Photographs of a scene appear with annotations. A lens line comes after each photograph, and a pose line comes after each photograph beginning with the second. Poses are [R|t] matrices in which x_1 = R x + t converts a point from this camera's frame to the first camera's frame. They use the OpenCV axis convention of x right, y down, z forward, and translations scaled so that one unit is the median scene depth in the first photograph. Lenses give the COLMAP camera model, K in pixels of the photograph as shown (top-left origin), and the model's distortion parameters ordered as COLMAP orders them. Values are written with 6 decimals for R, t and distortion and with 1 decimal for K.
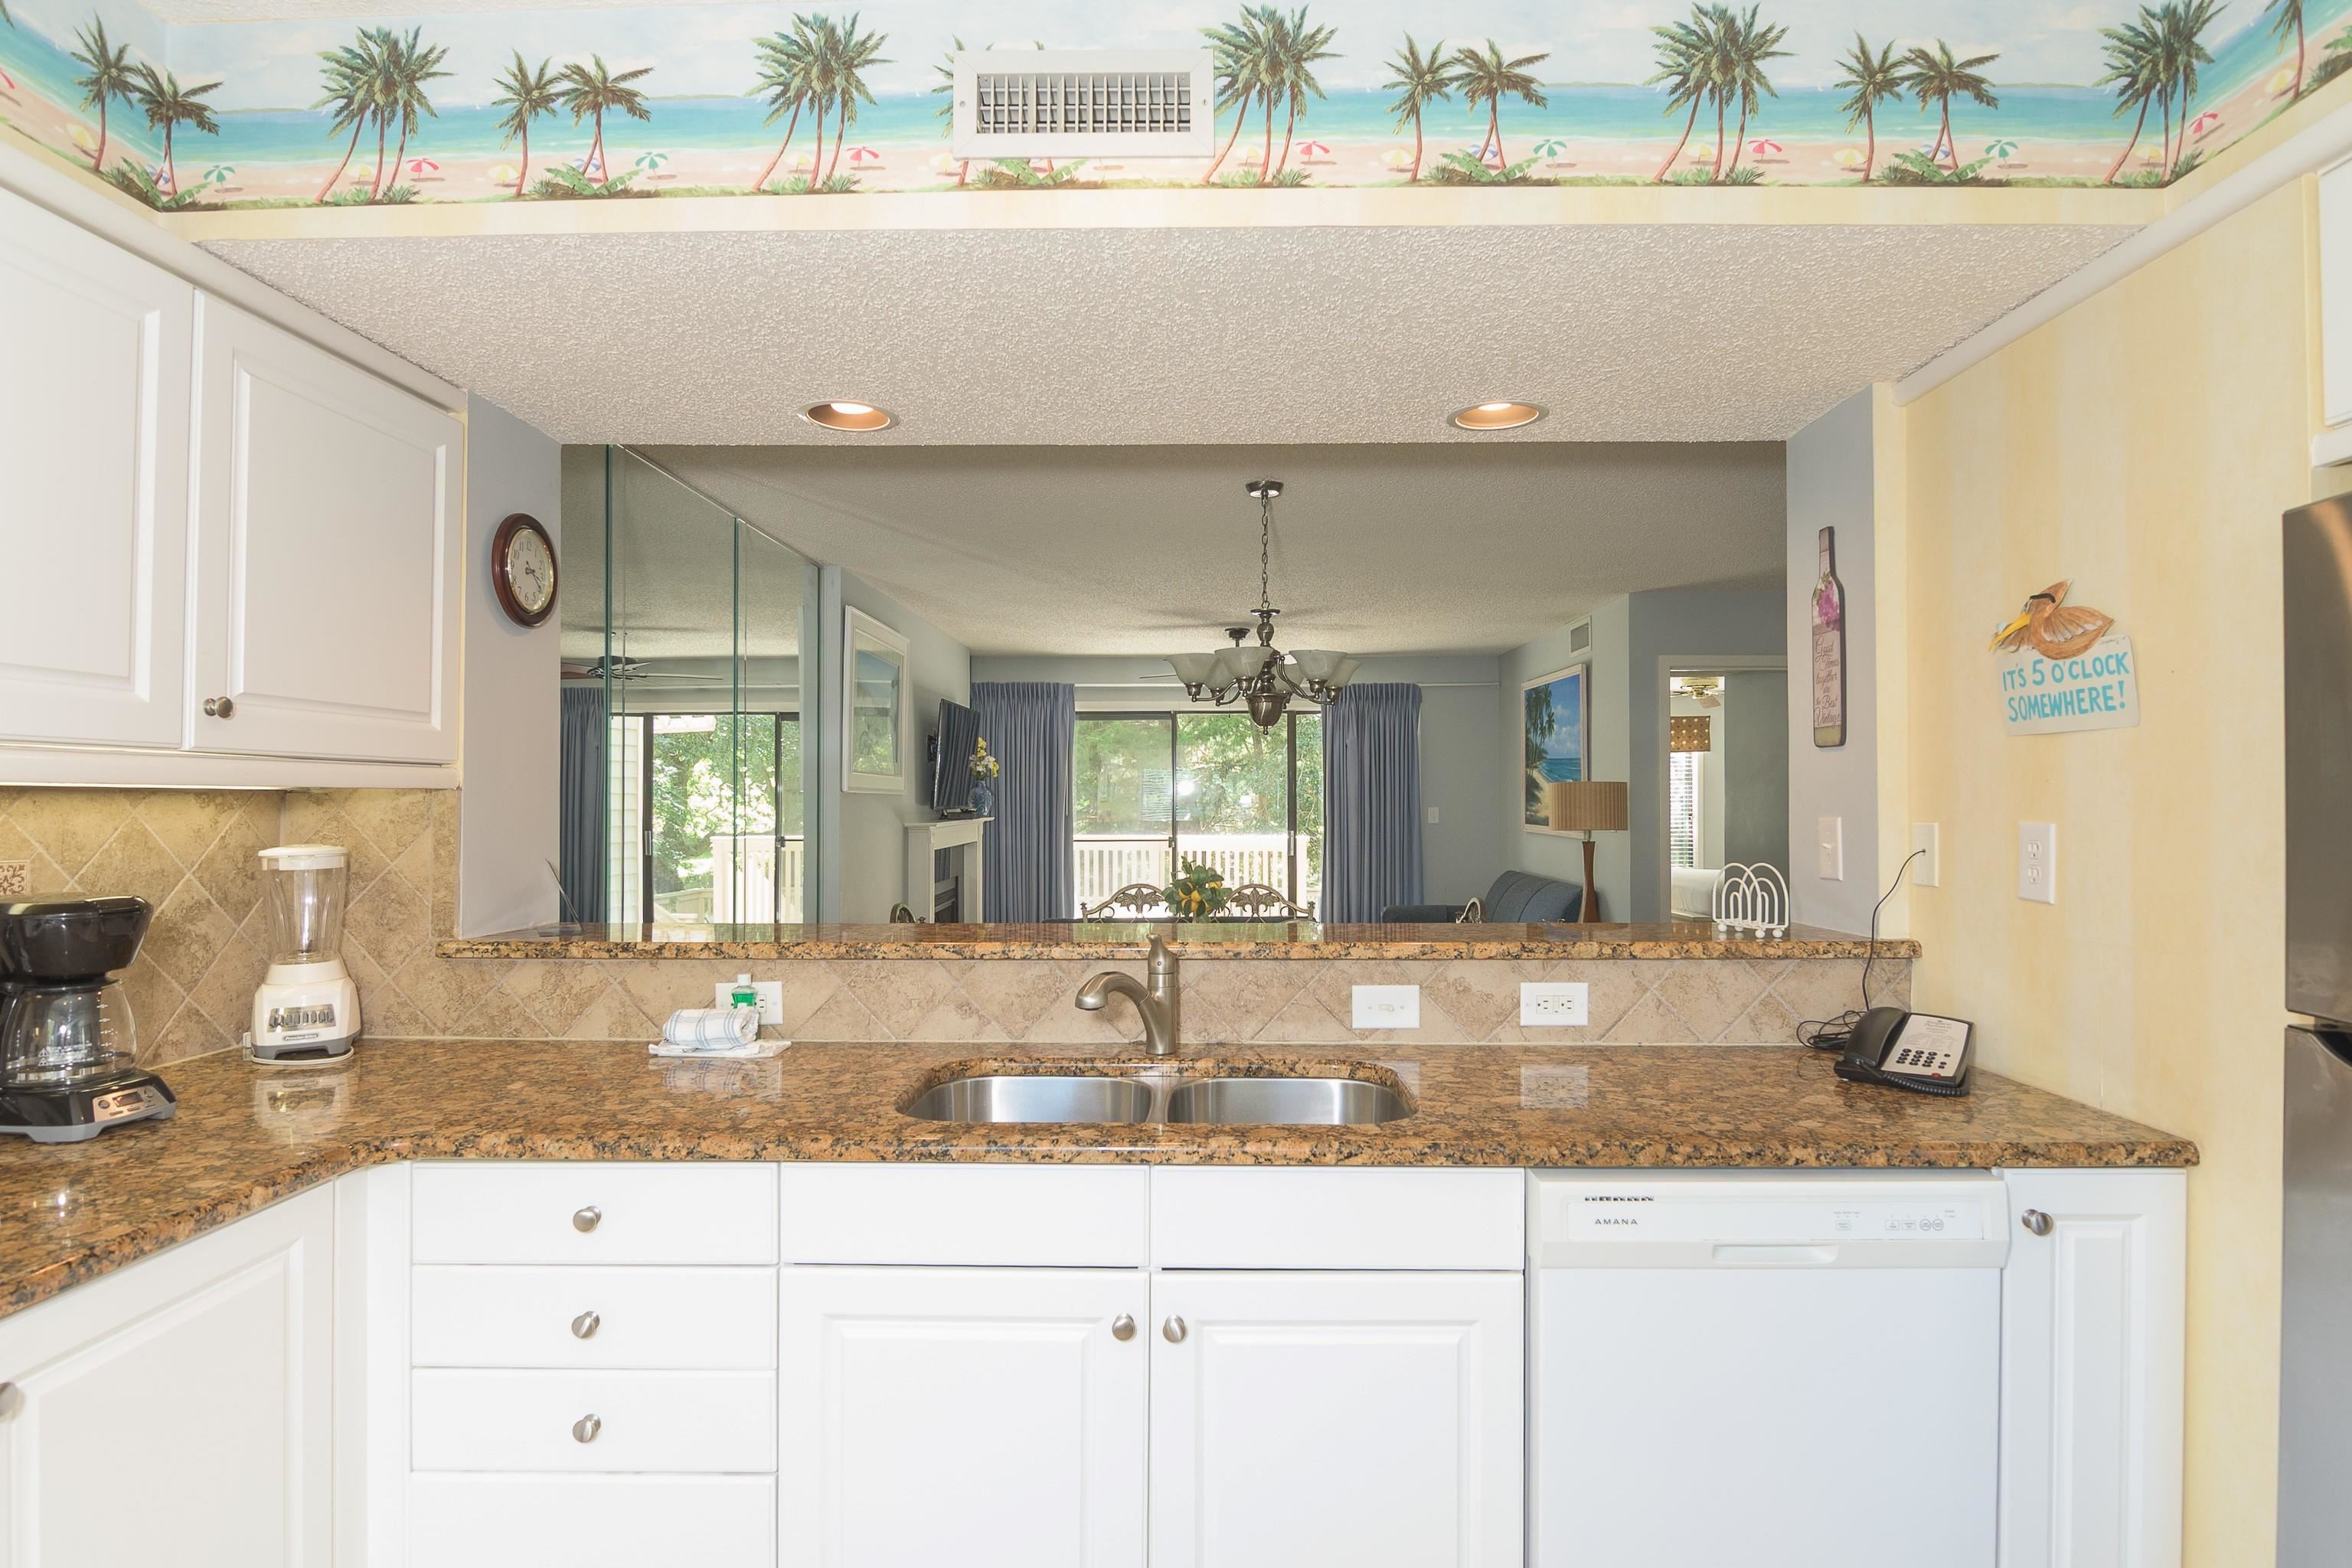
lens RADIAL K [[1202.7, 0, 1182.0], [0, 1202.7, 786.7], [0, 0, 1]] dist [-0.000438, -0.005450]
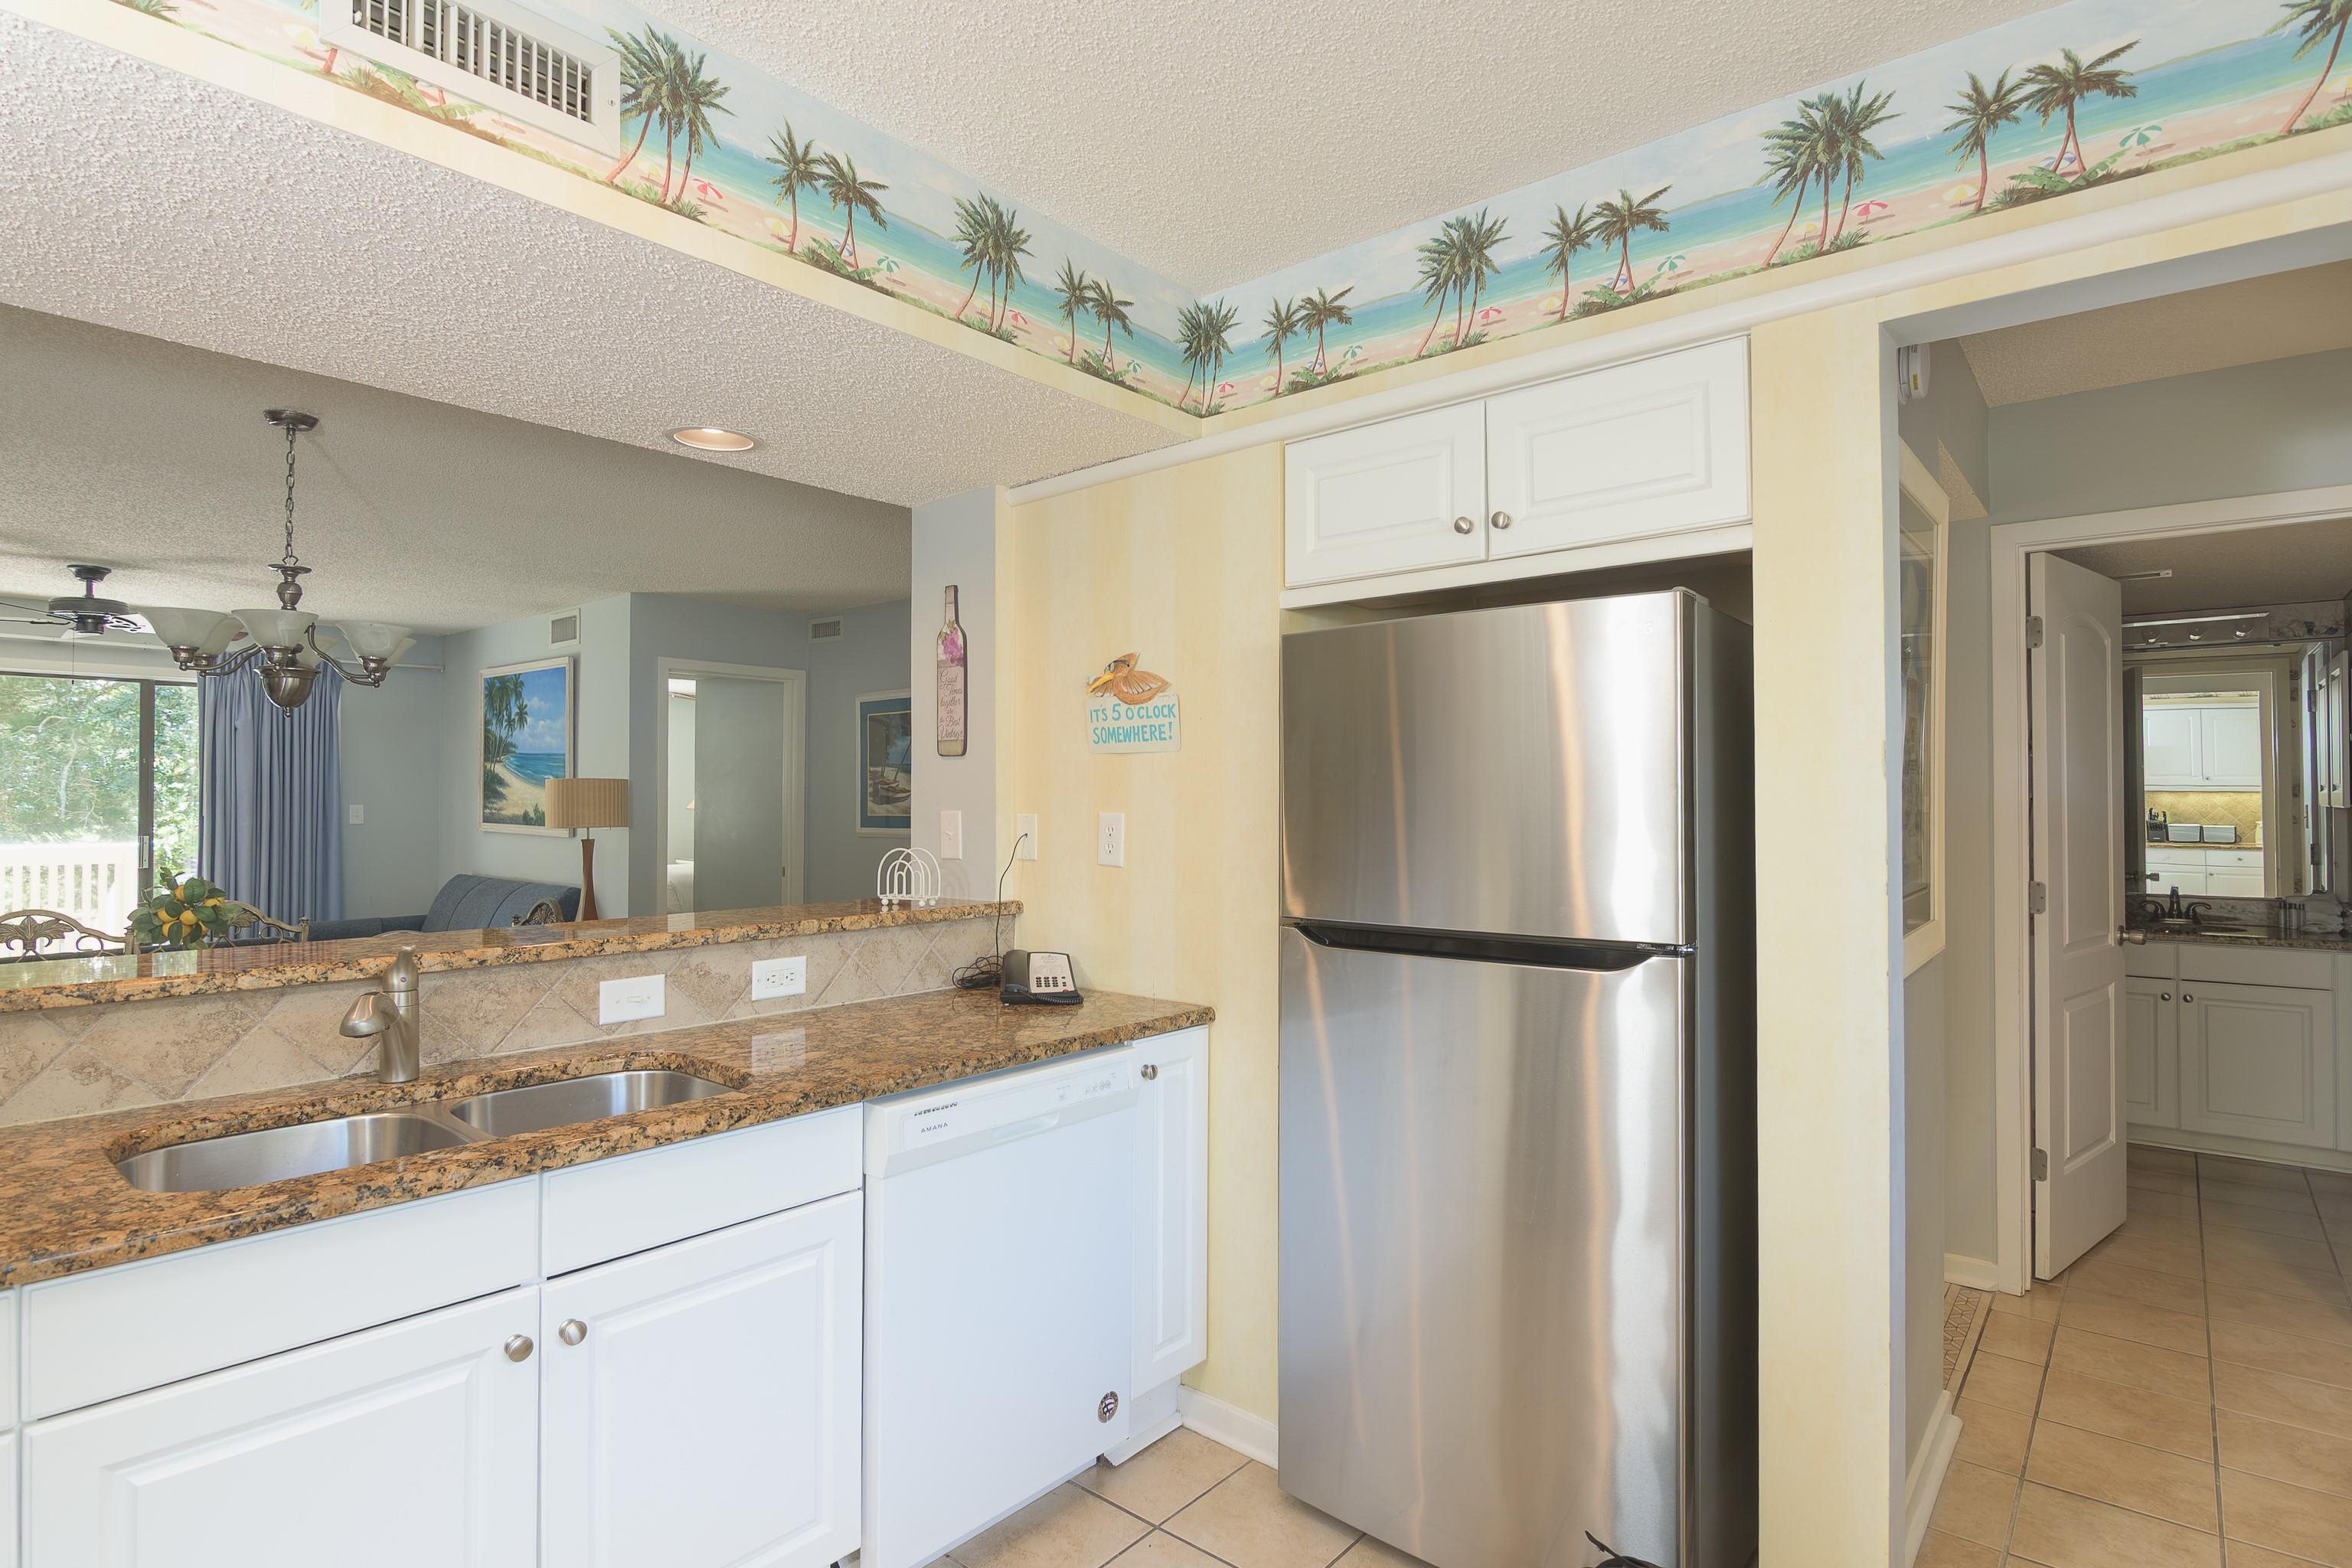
lens RADIAL K [[1202.7, 0, 1163.9], [0, 1202.7, 776.1], [0, 0, 1]] dist [-0.000438, -0.005450]
pose [[0.641446, 0.016318, 0.766995, -0.331088], [-0.010782, 0.999867, -0.012255, 0.001823], [-0.767093, -0.000409, 0.641536, -0.001199]]
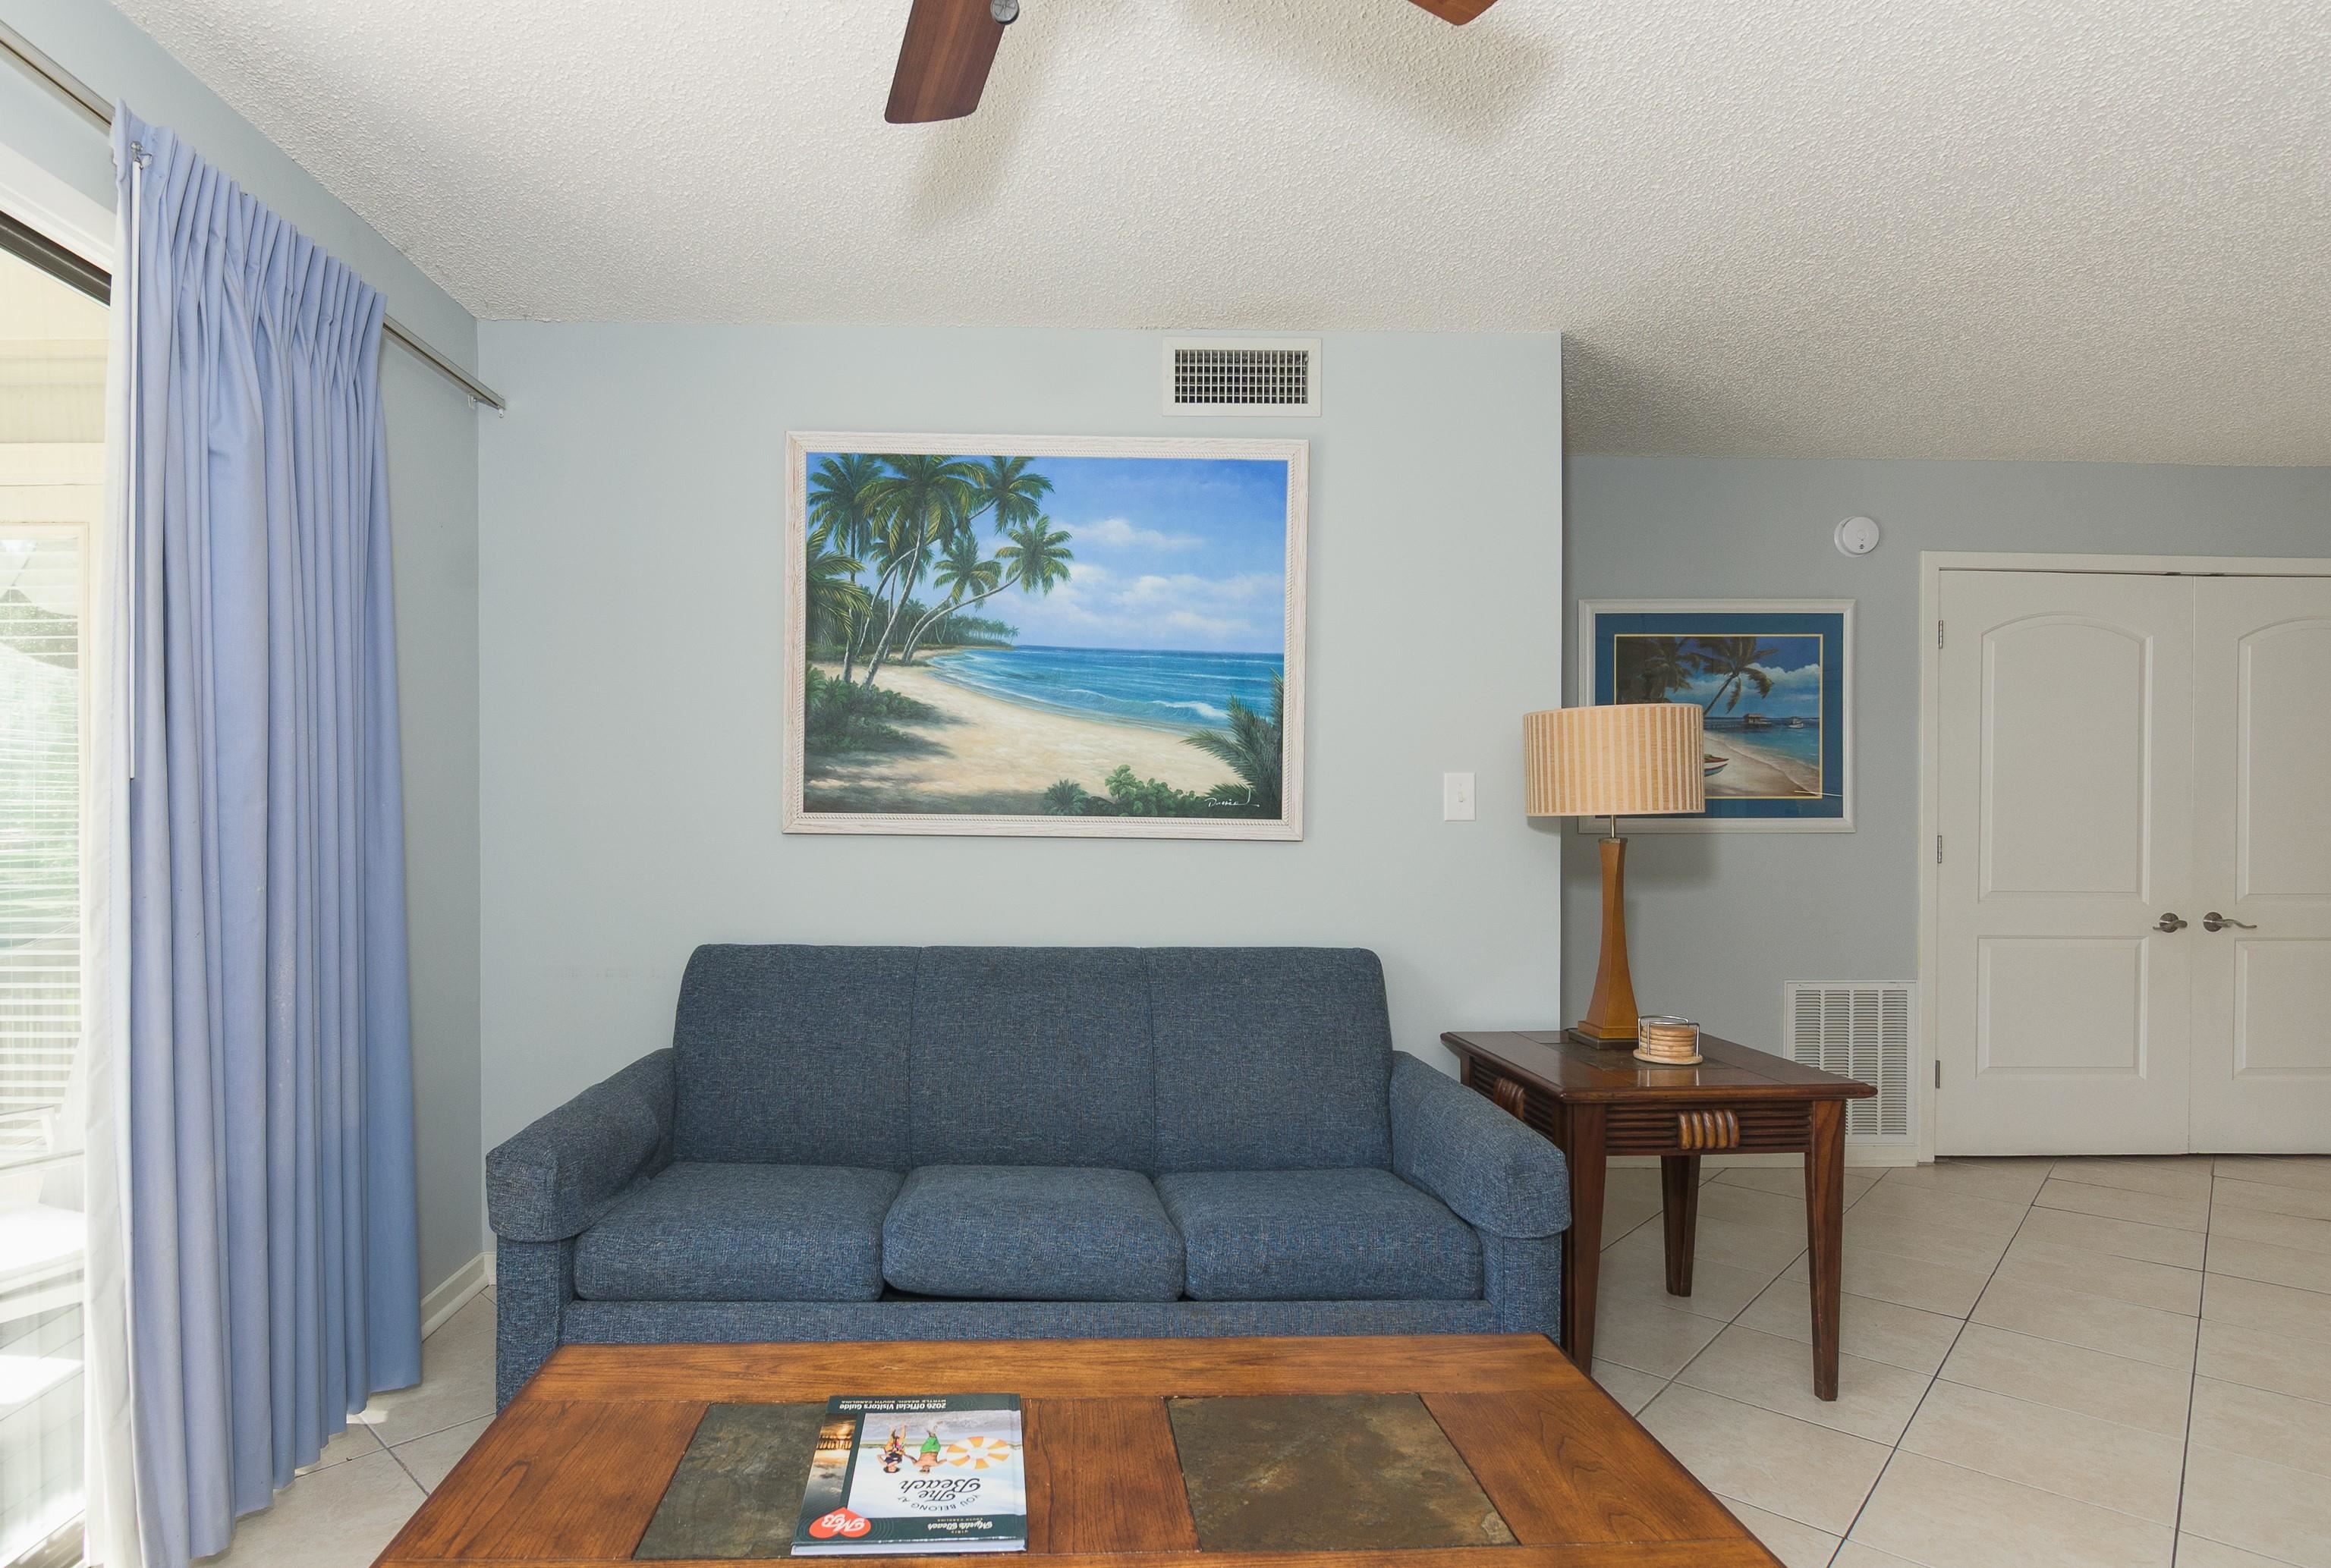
lens RADIAL K [[1240.3, 0, 1085.7], [0, 1240.3, 816.5], [0, 0, 1]] dist [-0.002643, -0.003072]
pose [[-0.029378, 0.004799, 0.999557, -0.360682], [-0.013633, 0.999894, -0.005201, 0.118982], [-0.999475, -0.013780, -0.029309, 3.412531]]
